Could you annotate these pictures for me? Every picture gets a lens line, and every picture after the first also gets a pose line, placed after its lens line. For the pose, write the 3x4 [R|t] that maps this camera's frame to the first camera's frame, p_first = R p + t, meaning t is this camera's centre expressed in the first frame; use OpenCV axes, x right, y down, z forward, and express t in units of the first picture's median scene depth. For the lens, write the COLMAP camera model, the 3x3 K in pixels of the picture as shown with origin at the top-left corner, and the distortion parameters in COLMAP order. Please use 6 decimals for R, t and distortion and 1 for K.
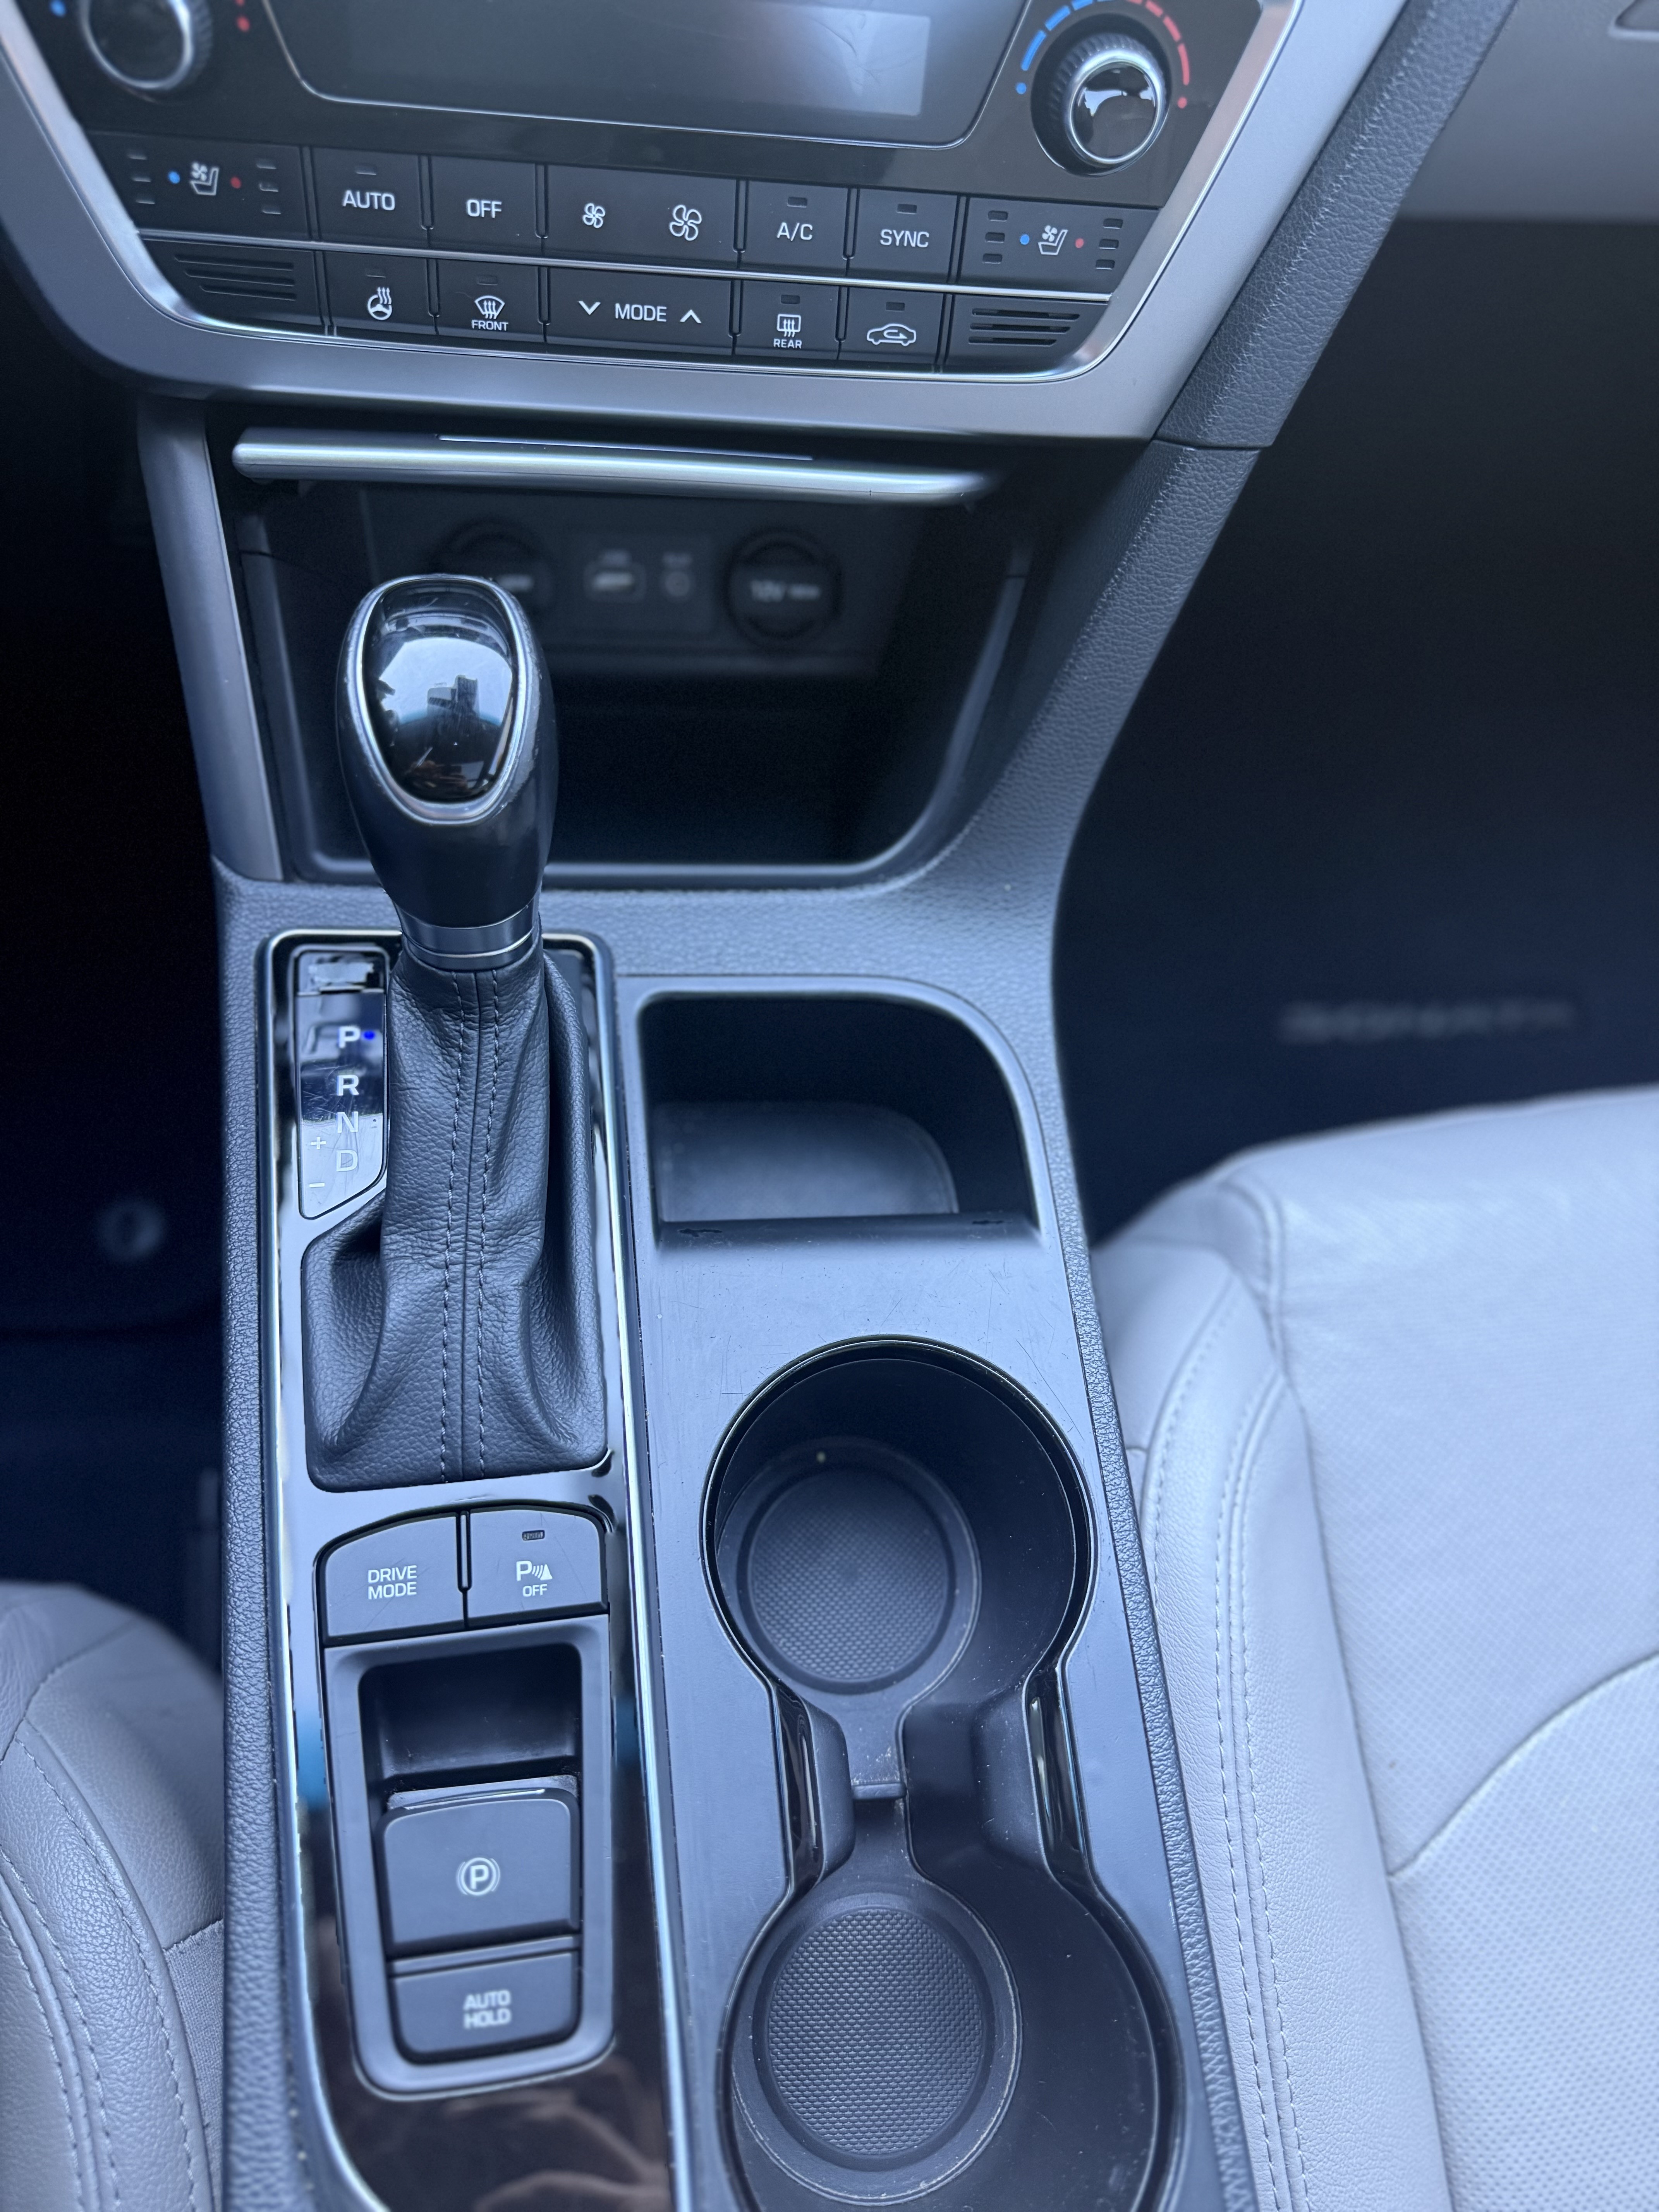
lens RADIAL K [[1519.7, 0, 831.5], [0, 1519.7, 1108.3], [0, 0, 1]] dist [-0.021289, -0.003864]
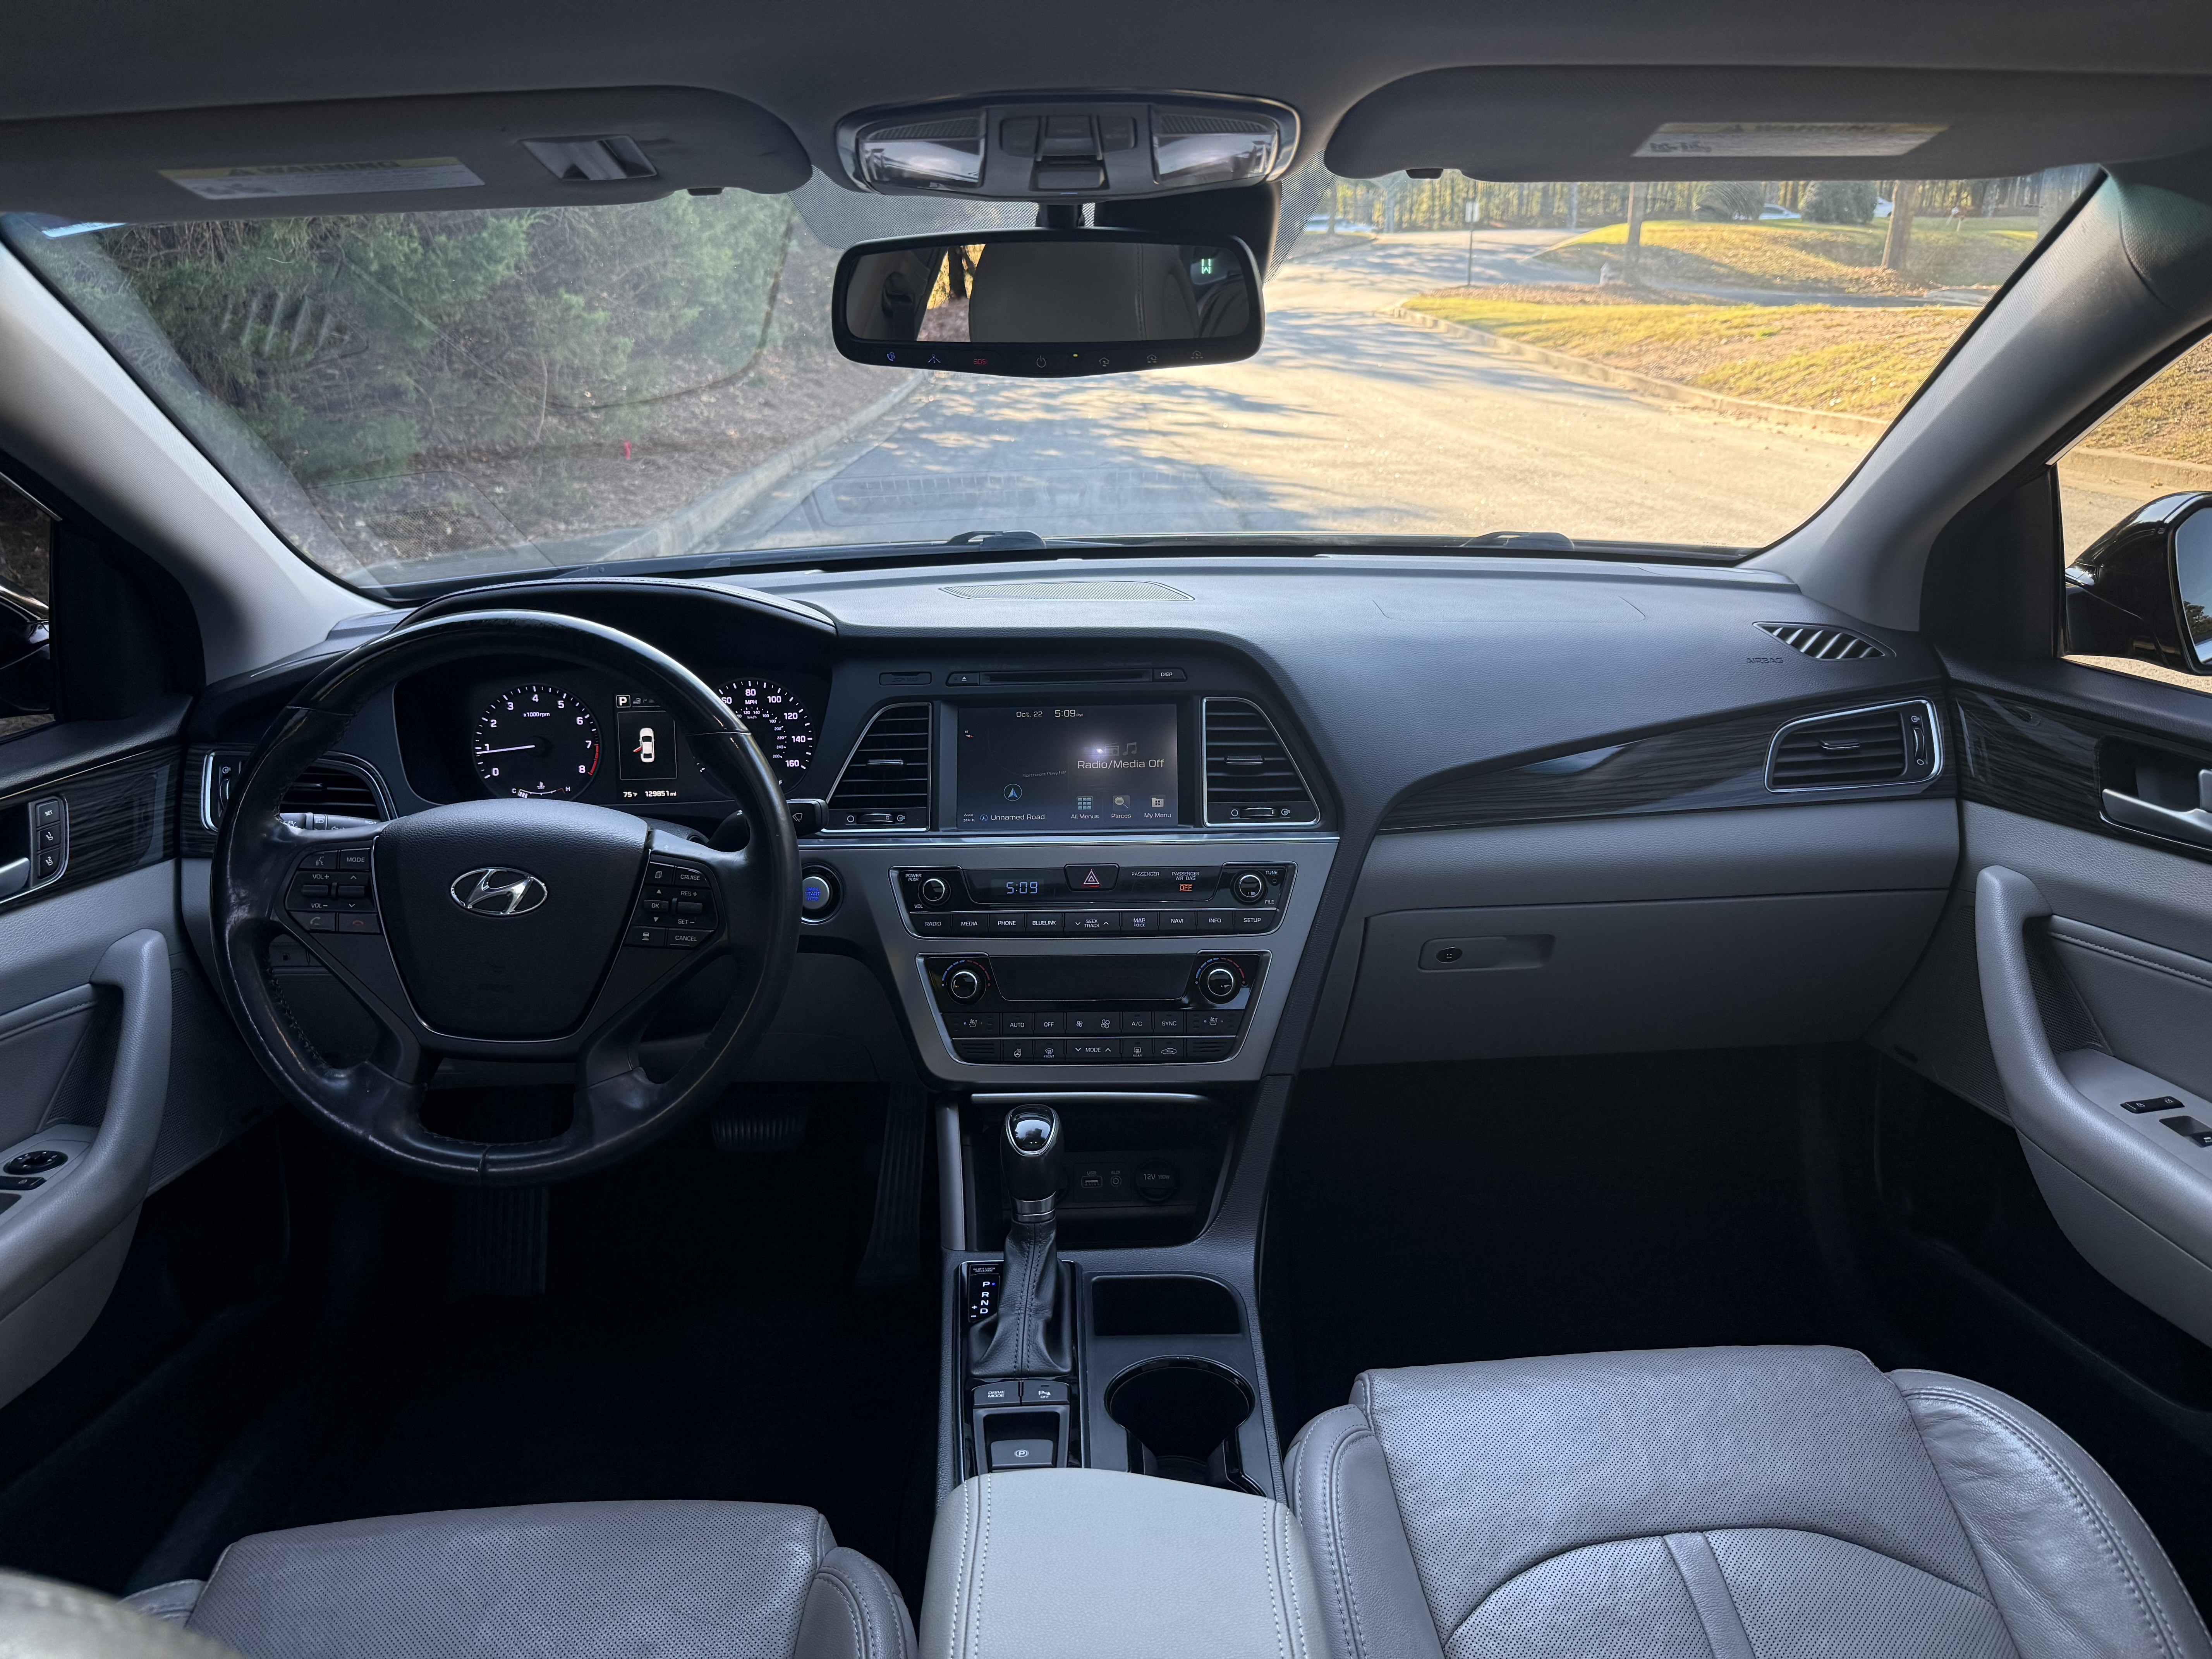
lens RADIAL K [[1519.7, 0, 1113.1], [0, 1519.7, 832.2], [0, 0, 1]] dist [-0.021289, -0.003864]
pose [[0.988177, -0.103579, -0.113038, 0.363175], [-0.014966, 0.668592, -0.743479, 1.726420], [0.152585, 0.736381, 0.659137, -1.639209]]
